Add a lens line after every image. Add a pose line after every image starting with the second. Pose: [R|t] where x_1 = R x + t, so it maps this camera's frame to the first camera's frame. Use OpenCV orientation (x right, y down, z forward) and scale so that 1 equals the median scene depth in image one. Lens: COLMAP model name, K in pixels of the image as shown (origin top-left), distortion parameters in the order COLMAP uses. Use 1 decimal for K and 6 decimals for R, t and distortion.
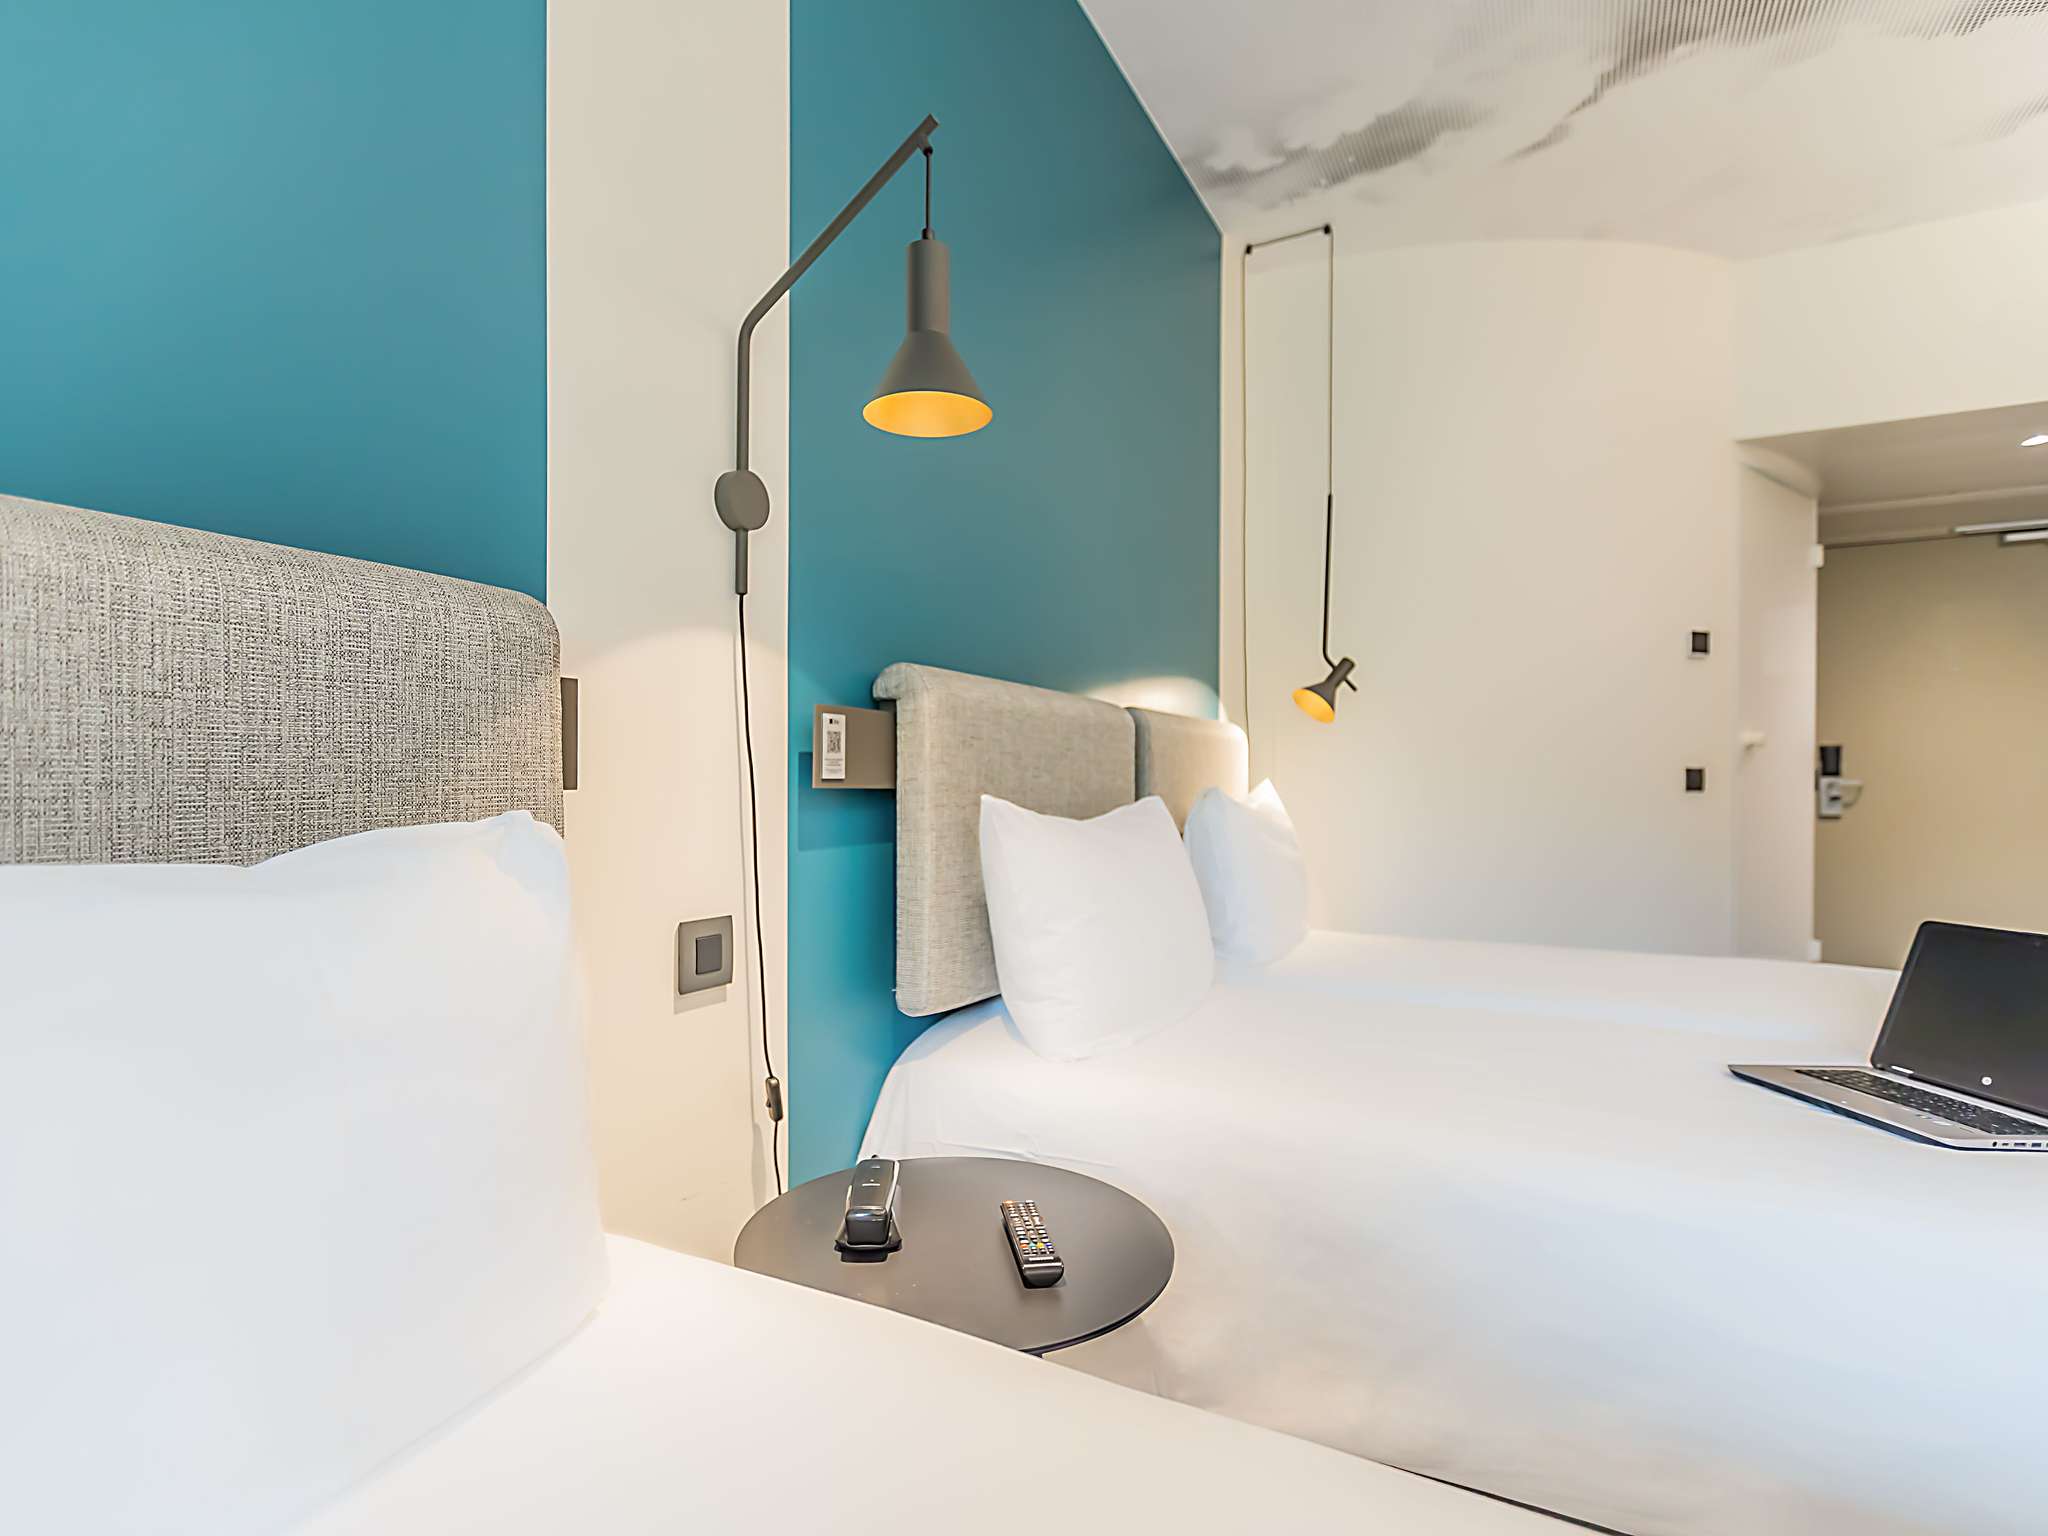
lens RADIAL K [[1043.0, 0, 996.0], [0, 1043.0, 789.1], [0, 0, 1]] dist [0.000274, 0.001146]
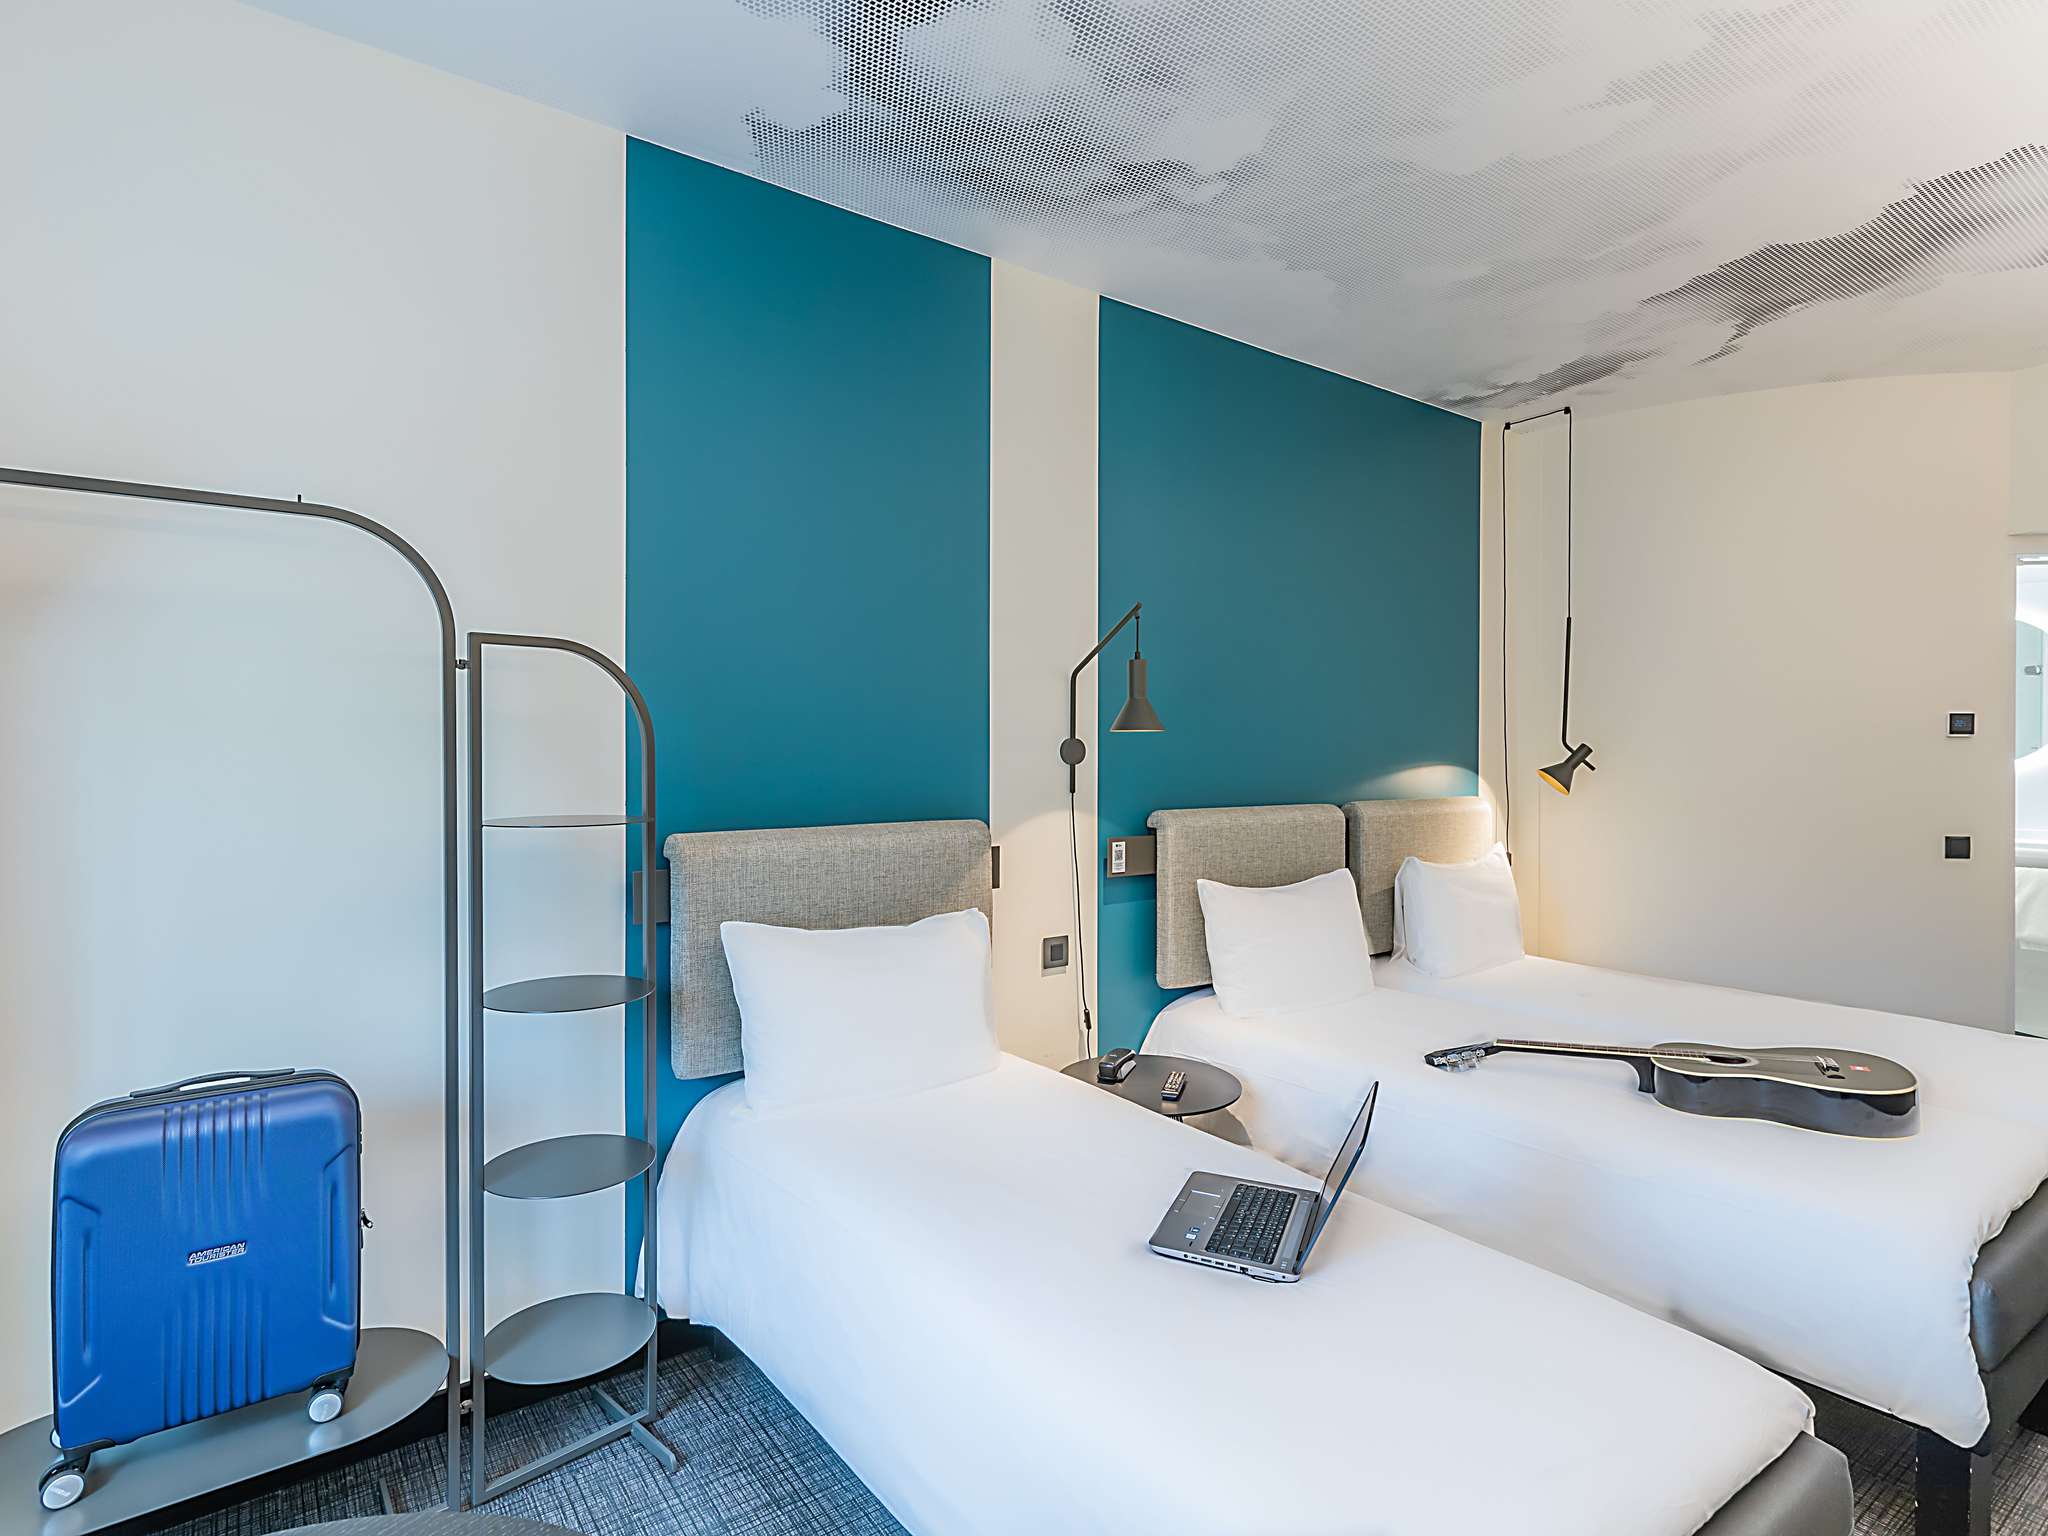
lens RADIAL K [[1081.5, 0, 1024.0], [0, 1081.5, 768.0], [0, 0, 1]] dist [0.002844, -0.000494]
pose [[0.909403, 0.004677, -0.415890, 0.536139], [0.000047, 0.999936, 0.011348, -0.227495], [0.415916, -0.010340, 0.909344, -0.988121]]
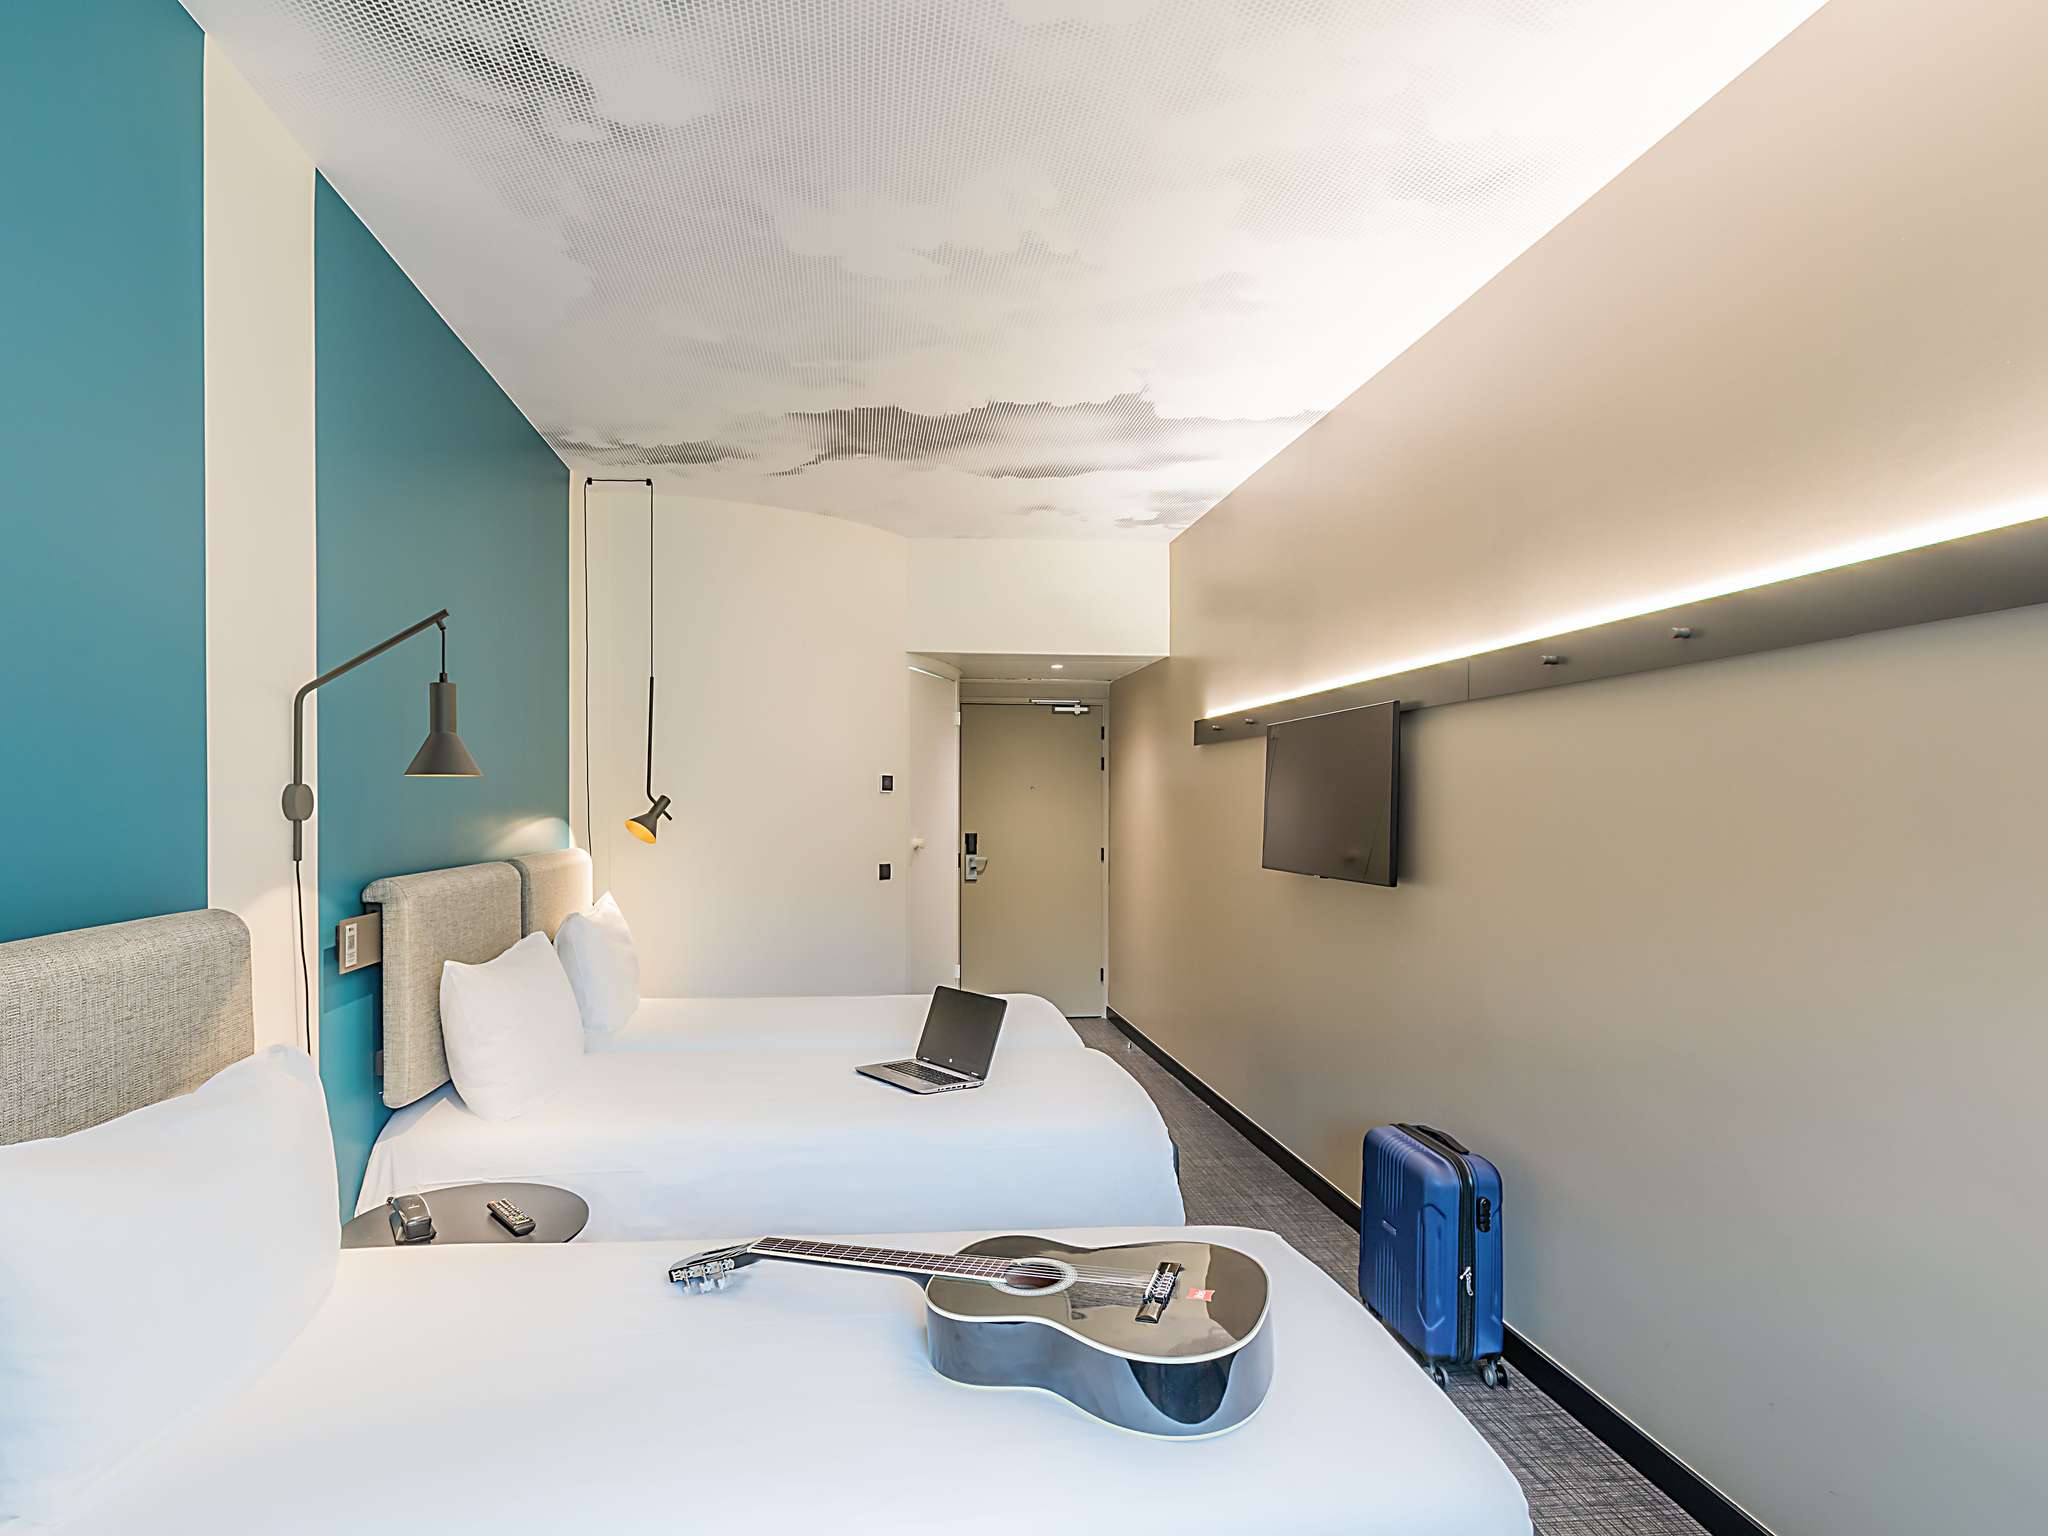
lens RADIAL K [[1059.2, 0, 952.0], [0, 1059.2, 832.1], [0, 0, 1]] dist [-0.000129, 0.000243]
pose [[0.827046, -0.011957, 0.562008, -0.278184], [-0.002899, 0.999670, 0.025535, -0.234401], [-0.562127, -0.022748, 0.826738, -0.759139]]
